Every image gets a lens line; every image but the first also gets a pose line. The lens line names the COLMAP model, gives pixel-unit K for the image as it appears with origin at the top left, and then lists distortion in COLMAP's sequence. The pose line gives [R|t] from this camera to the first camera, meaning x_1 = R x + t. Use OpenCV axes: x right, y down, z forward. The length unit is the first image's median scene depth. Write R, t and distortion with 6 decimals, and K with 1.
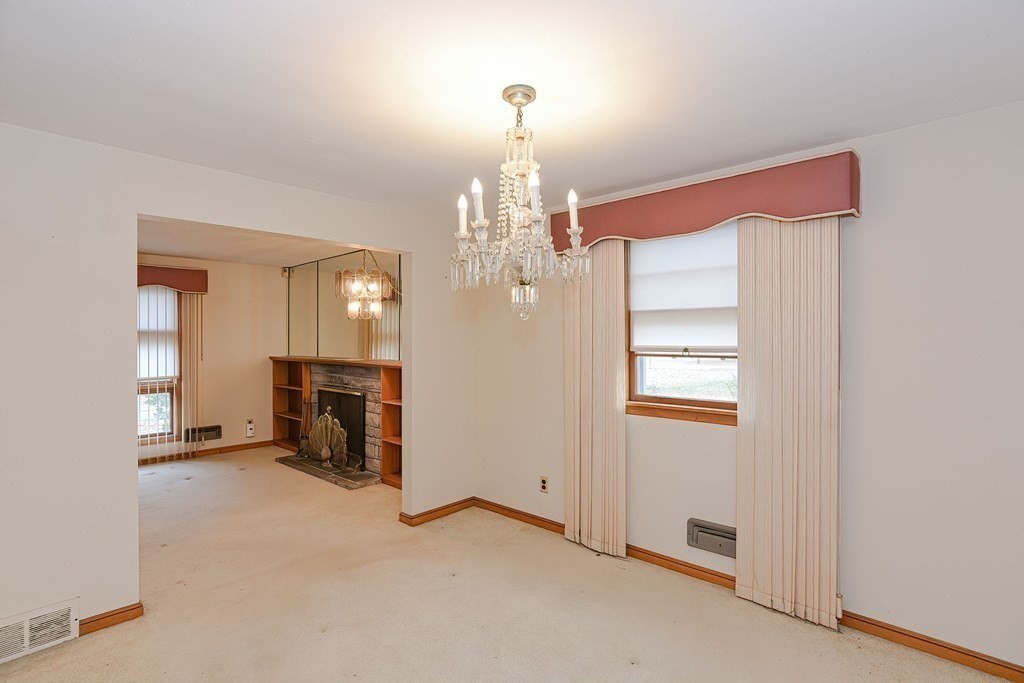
lens RADIAL K [[508.1, 0, 508.0], [0, 508.1, 342.4], [0, 0, 1]] dist [-0.015258, 0.010181]
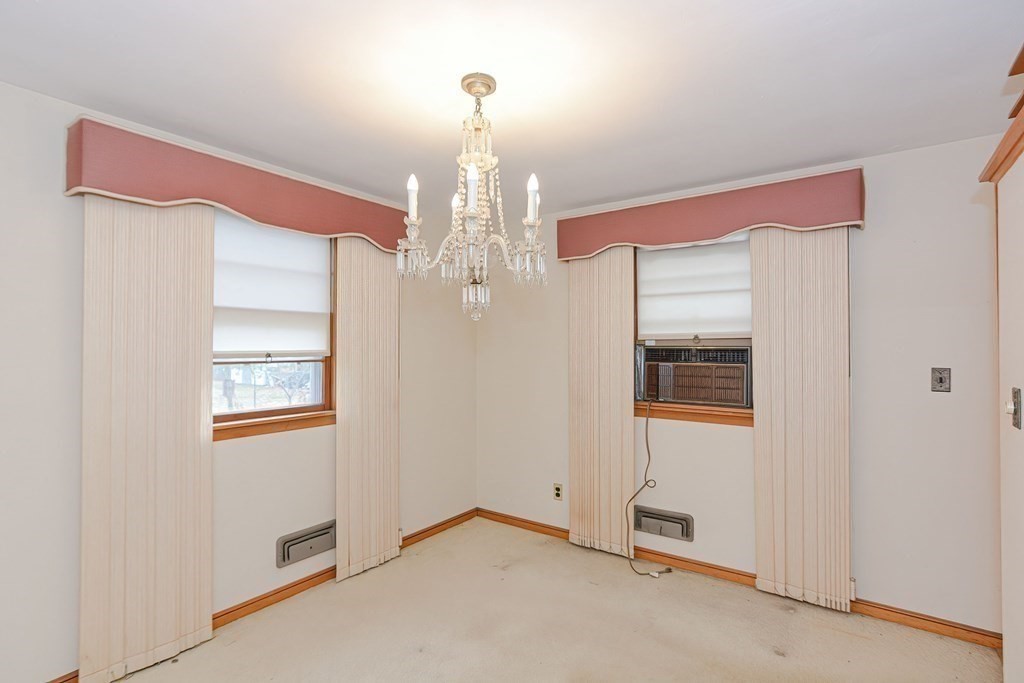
lens RADIAL K [[508.1, 0, 516.9], [0, 508.1, 344.4], [0, 0, 1]] dist [-0.015258, 0.010181]
pose [[-0.148528, 0.013402, 0.988817, -0.357800], [0.005298, 0.999905, -0.012757, 0.005808], [-0.988894, 0.003344, -0.148585, 0.411767]]
